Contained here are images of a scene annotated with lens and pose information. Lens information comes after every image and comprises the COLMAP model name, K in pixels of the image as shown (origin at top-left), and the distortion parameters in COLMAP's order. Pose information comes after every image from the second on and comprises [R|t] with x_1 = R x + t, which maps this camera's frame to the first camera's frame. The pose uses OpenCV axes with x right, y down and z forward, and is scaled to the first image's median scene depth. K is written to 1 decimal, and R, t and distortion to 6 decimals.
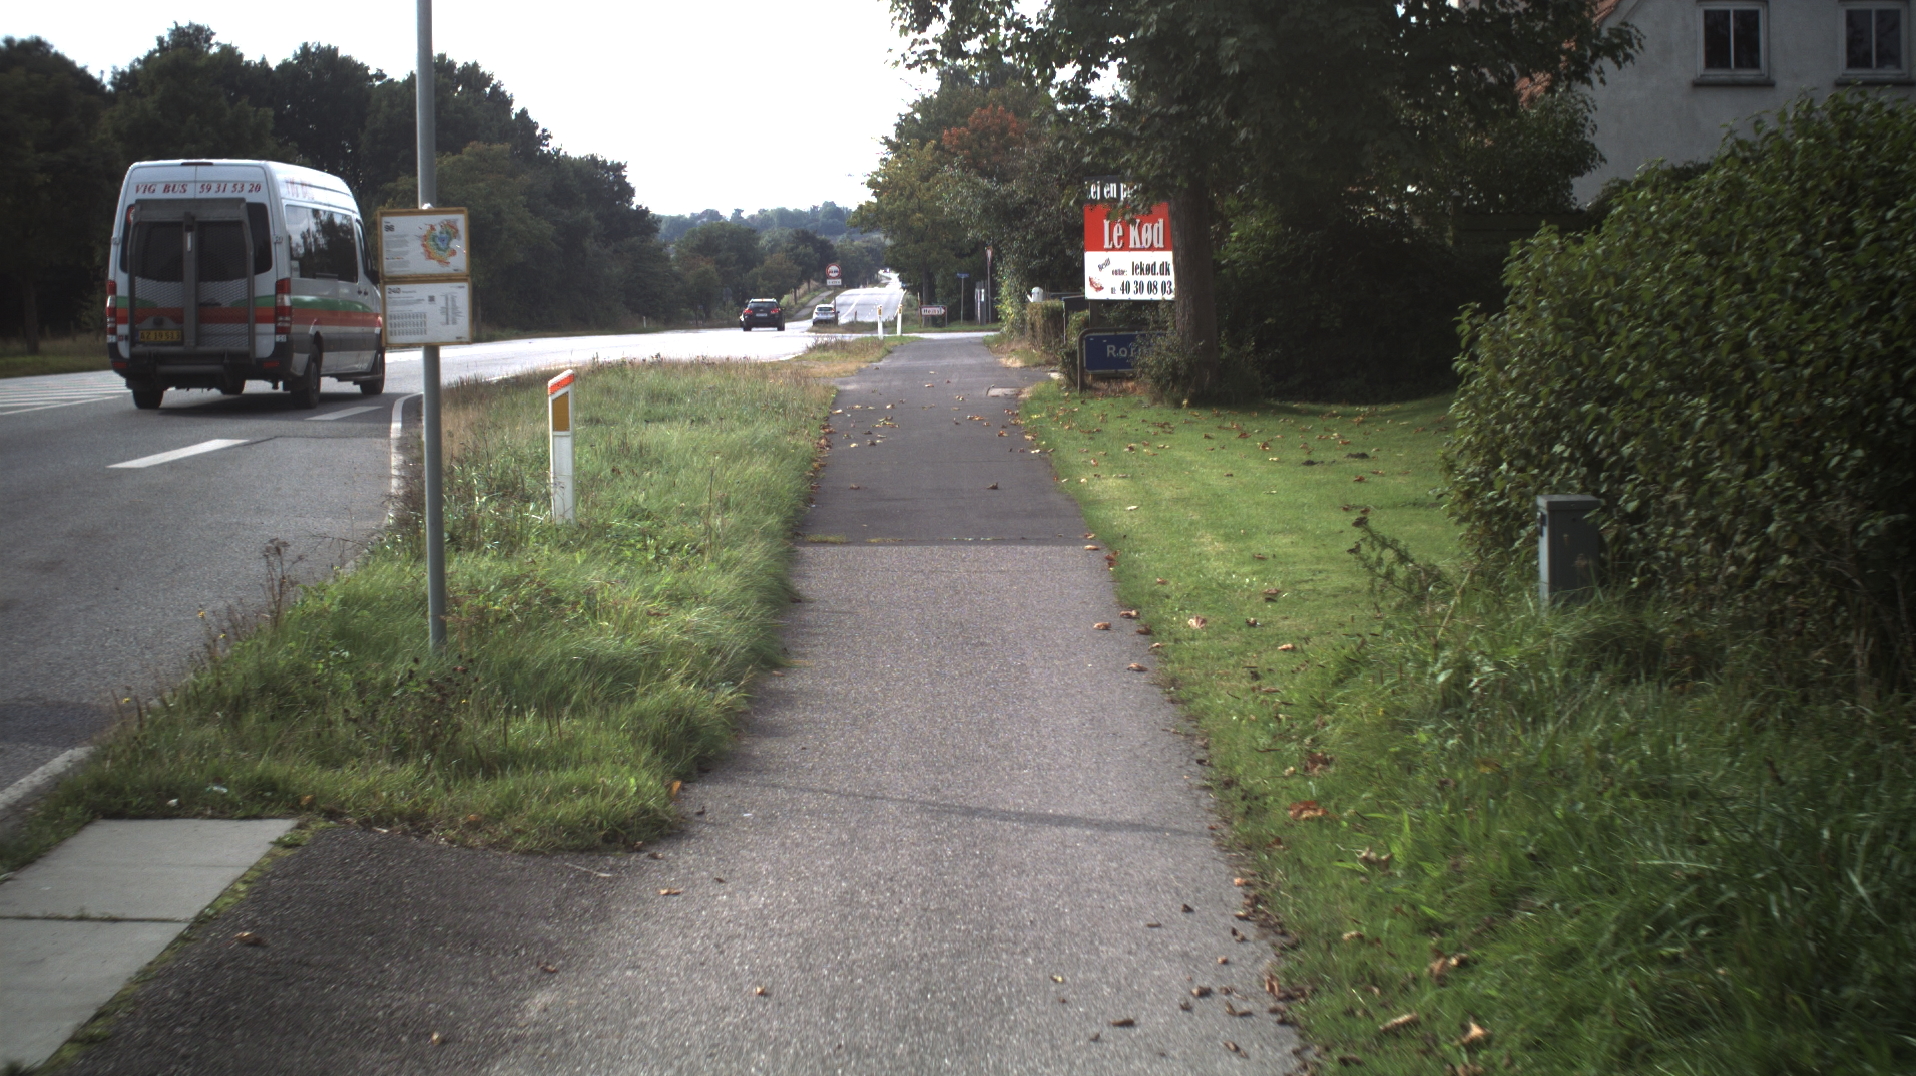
lens RADIAL K [[3545.5, 0, 958.0], [0, 3545.5, 538.0], [0, 0, 1]] dist [-0.287117, 0.112643]
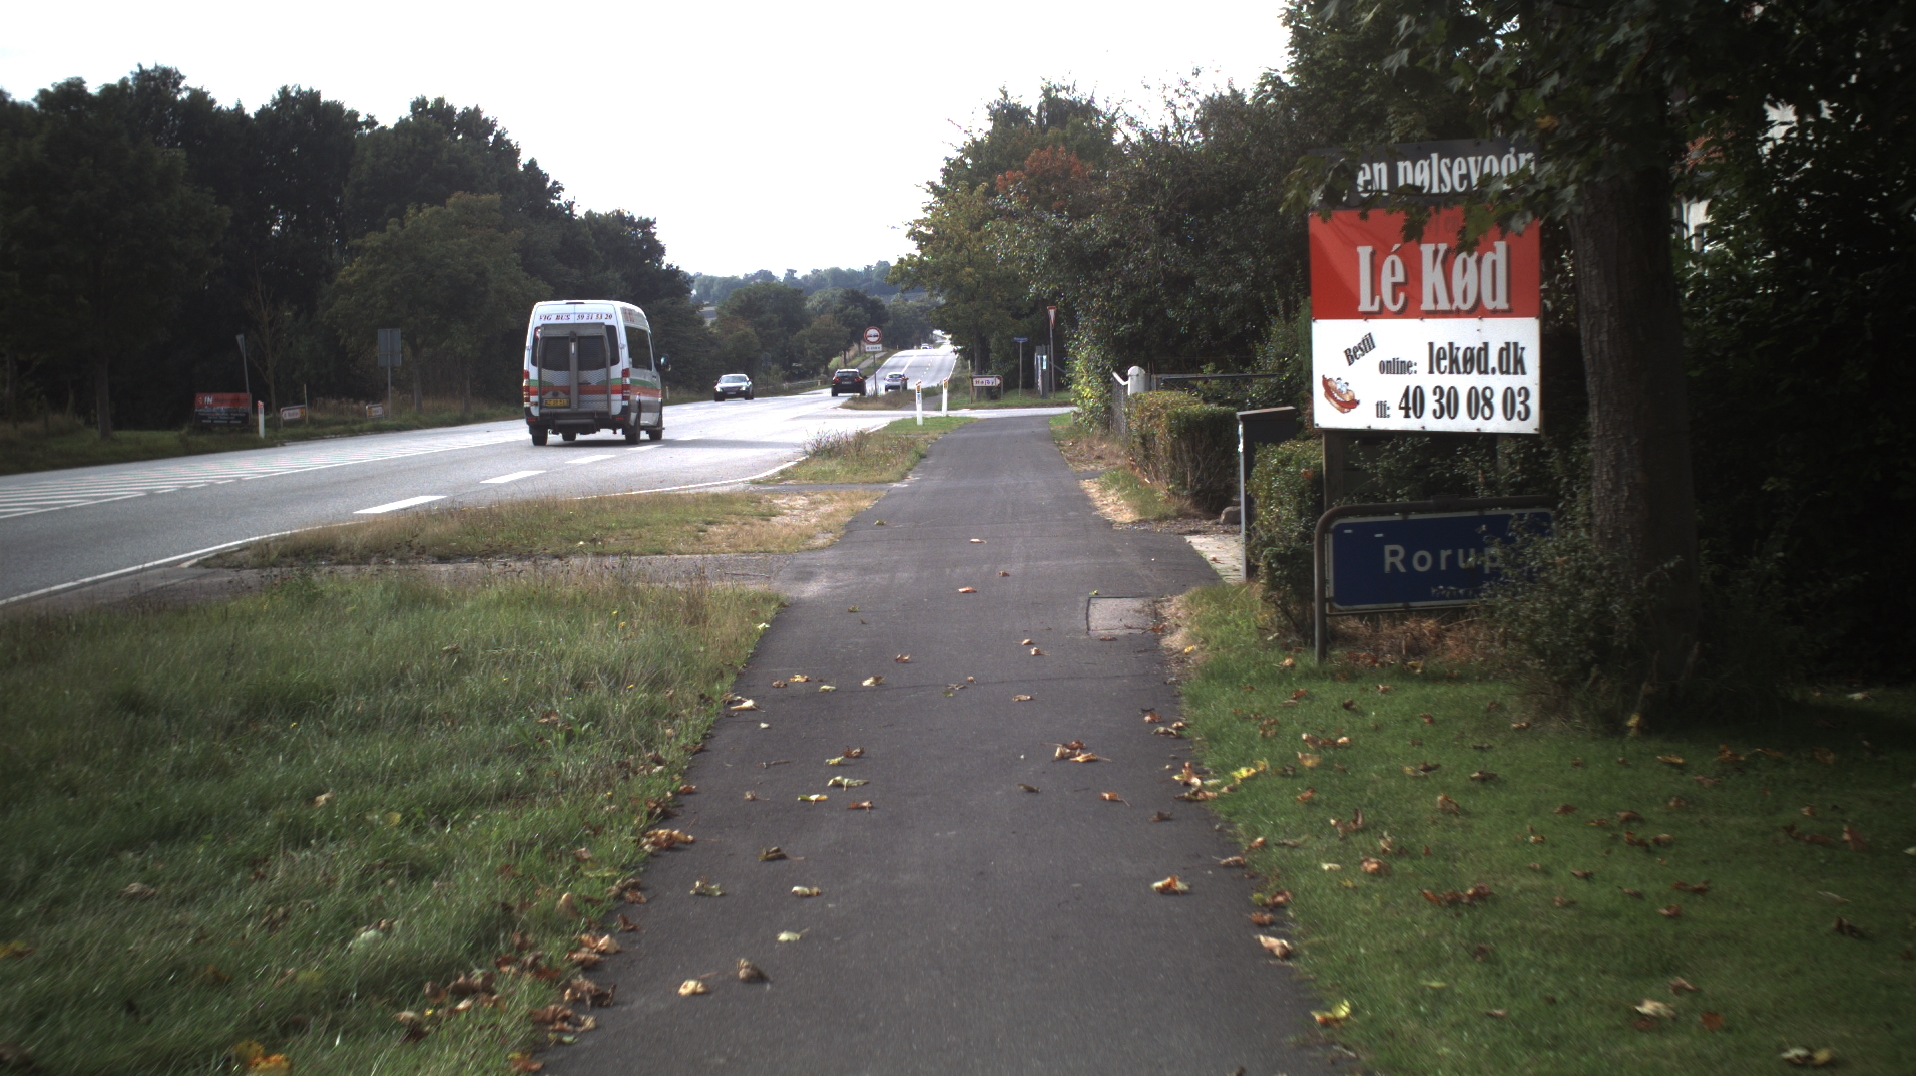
lens RADIAL K [[3545.5, 0, 958.0], [0, 3545.5, 538.0], [0, 0, 1]] dist [-0.287117, 0.112643]
pose [[0.999808, -0.010704, -0.016385, -0.000314], [0.010431, 0.999807, -0.016624, -0.011726], [0.016559, 0.016450, 0.999728, 0.139973]]
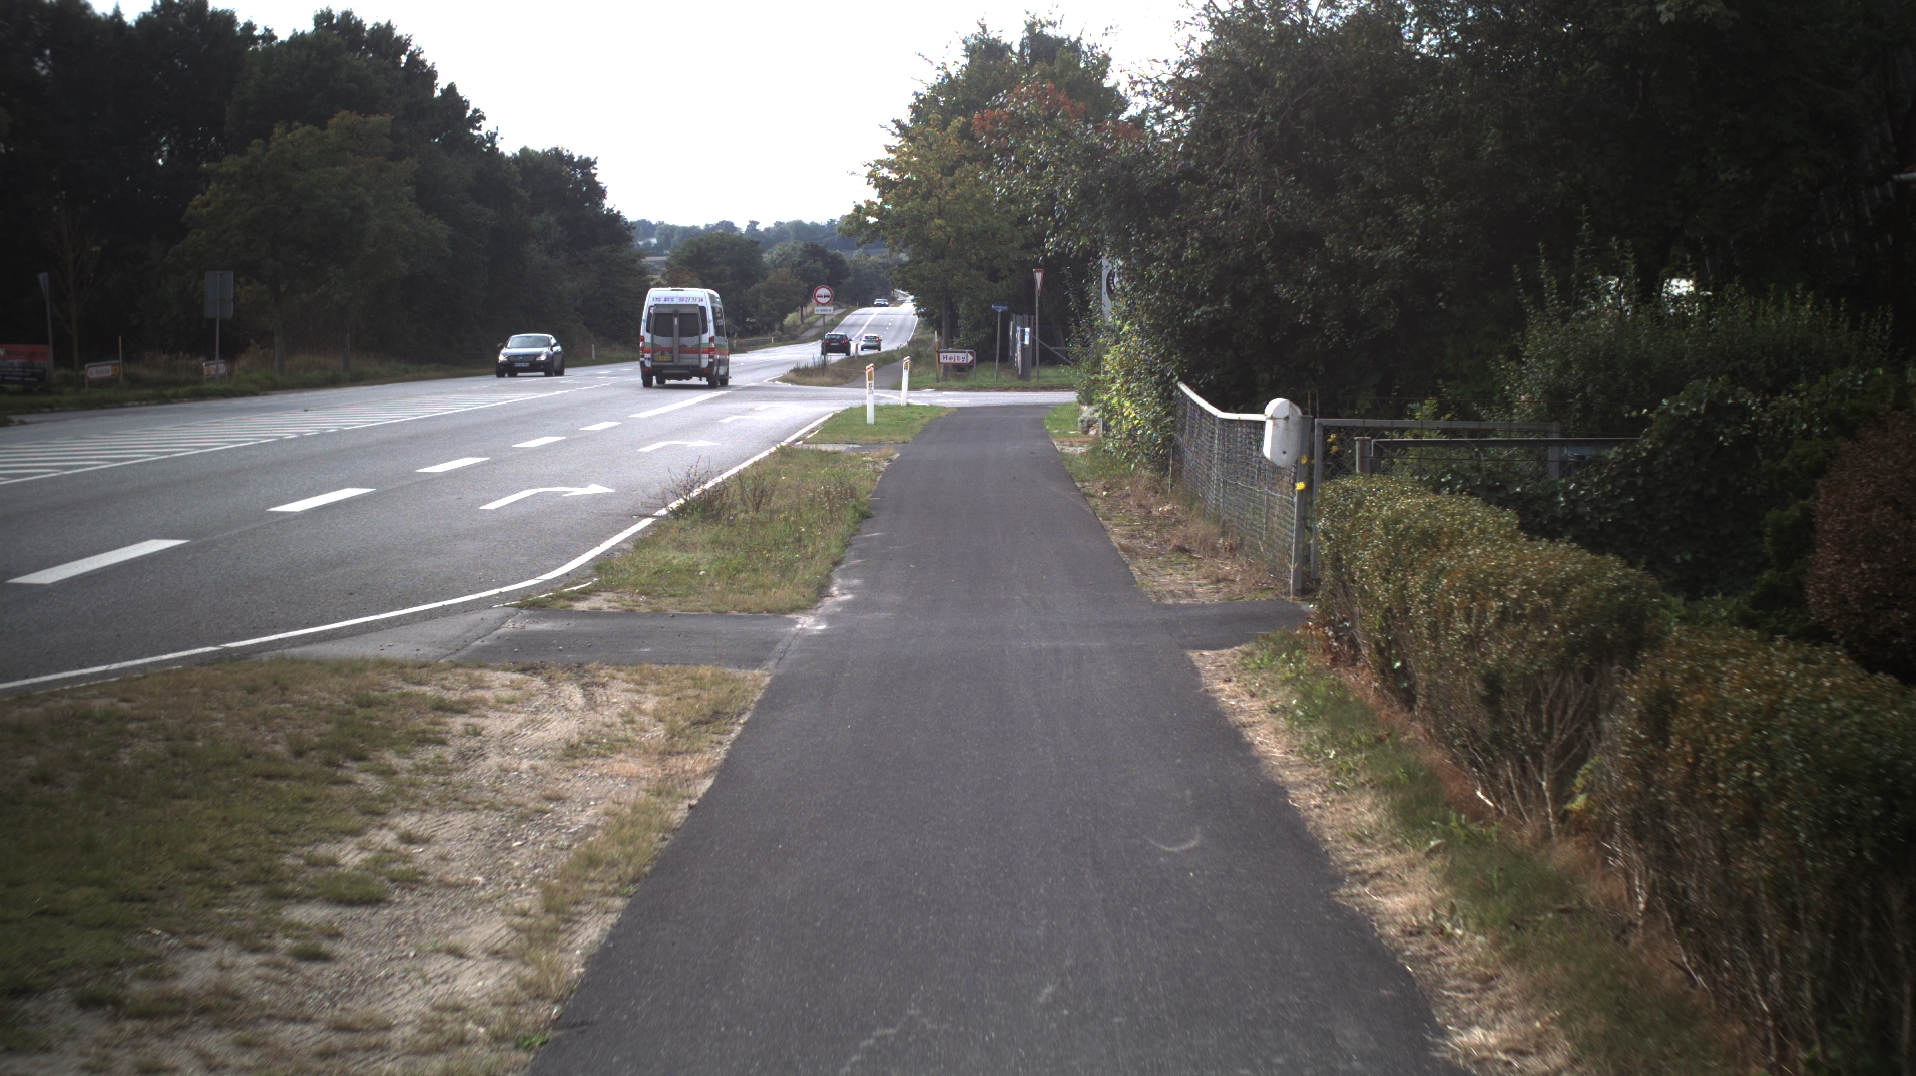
lens RADIAL K [[3545.5, 0, 958.0], [0, 3545.5, 538.0], [0, 0, 1]] dist [-0.287117, 0.112643]
pose [[0.999765, 0.021381, -0.003543, -0.003199], [-0.021398, 0.999759, -0.004822, -0.023492], [0.003439, 0.004896, 0.999982, 0.280139]]
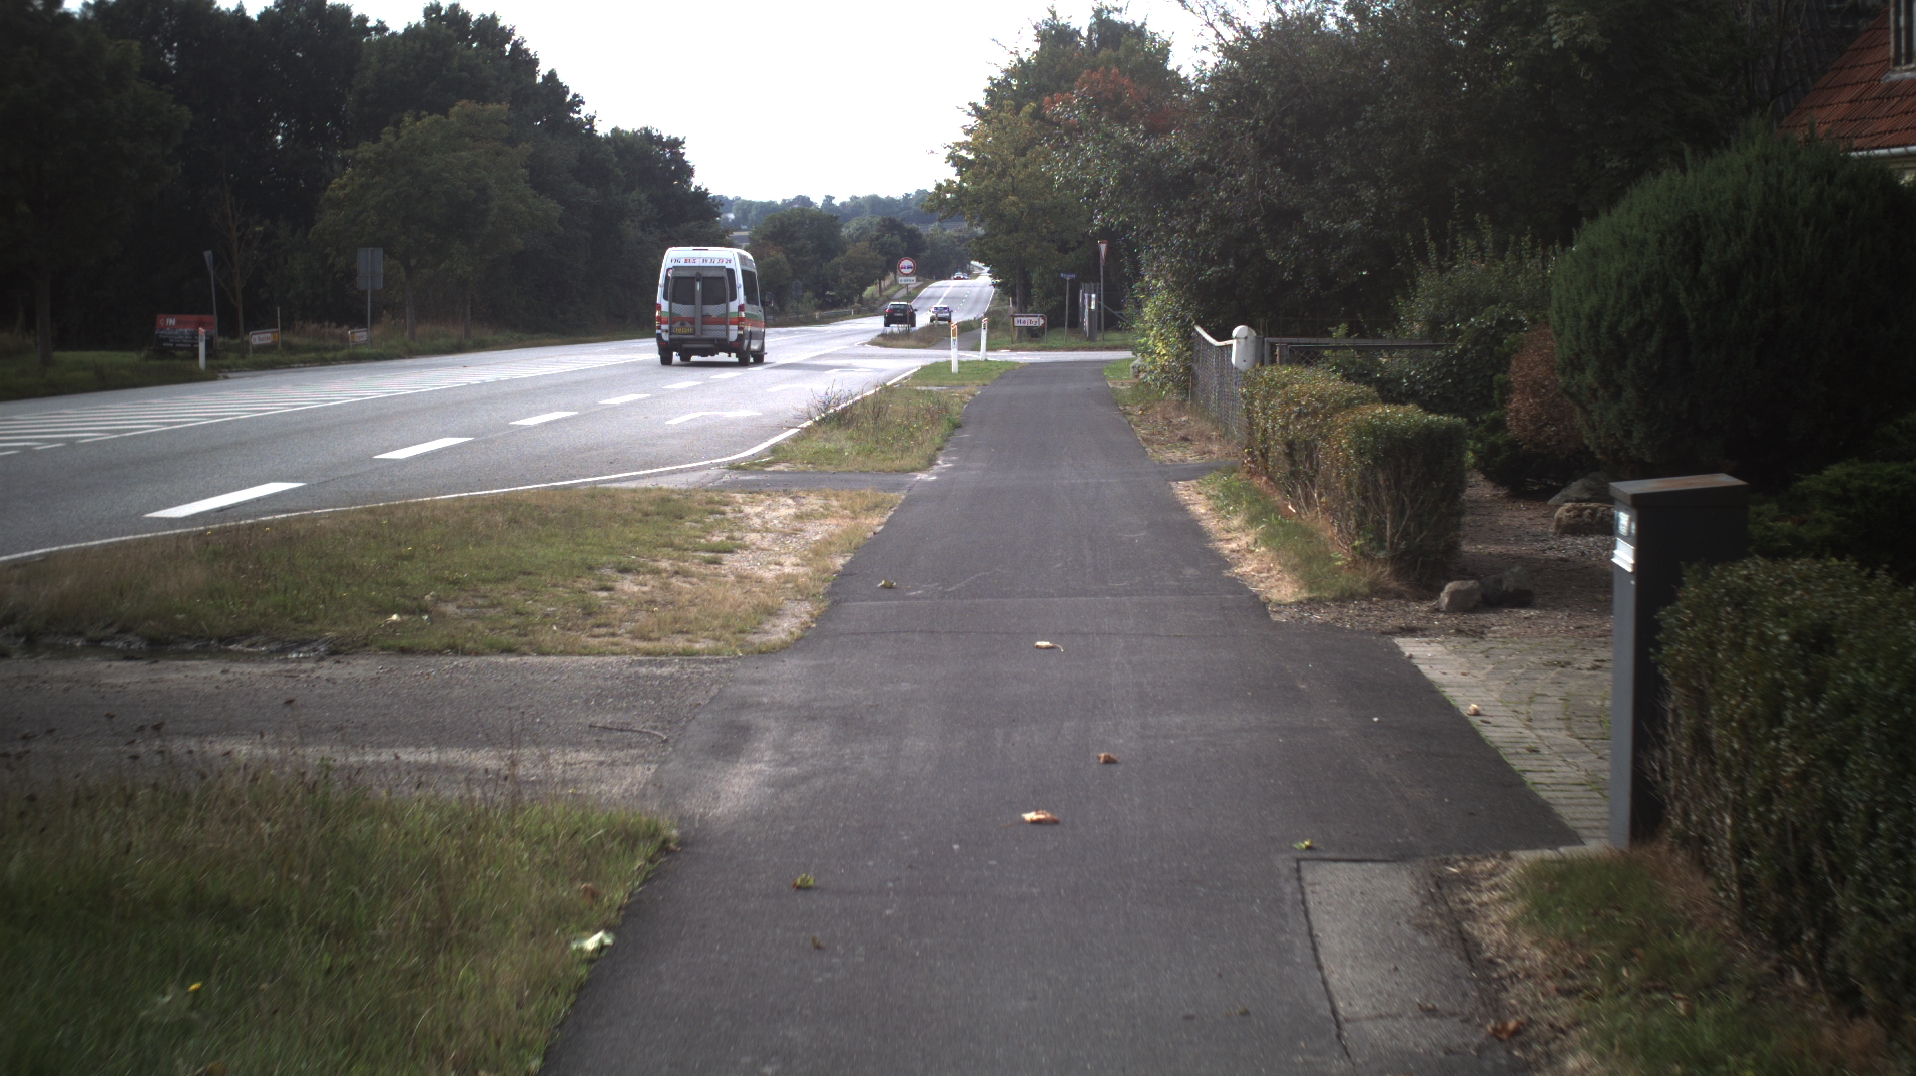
lens RADIAL K [[3545.5, 0, 958.0], [0, 3545.5, 538.0], [0, 0, 1]] dist [-0.287117, 0.112643]
pose [[0.999572, 0.014921, -0.025181, -0.002214], [-0.014848, 0.999885, 0.003081, -0.017678], [0.025224, -0.002706, 0.999678, 0.210288]]
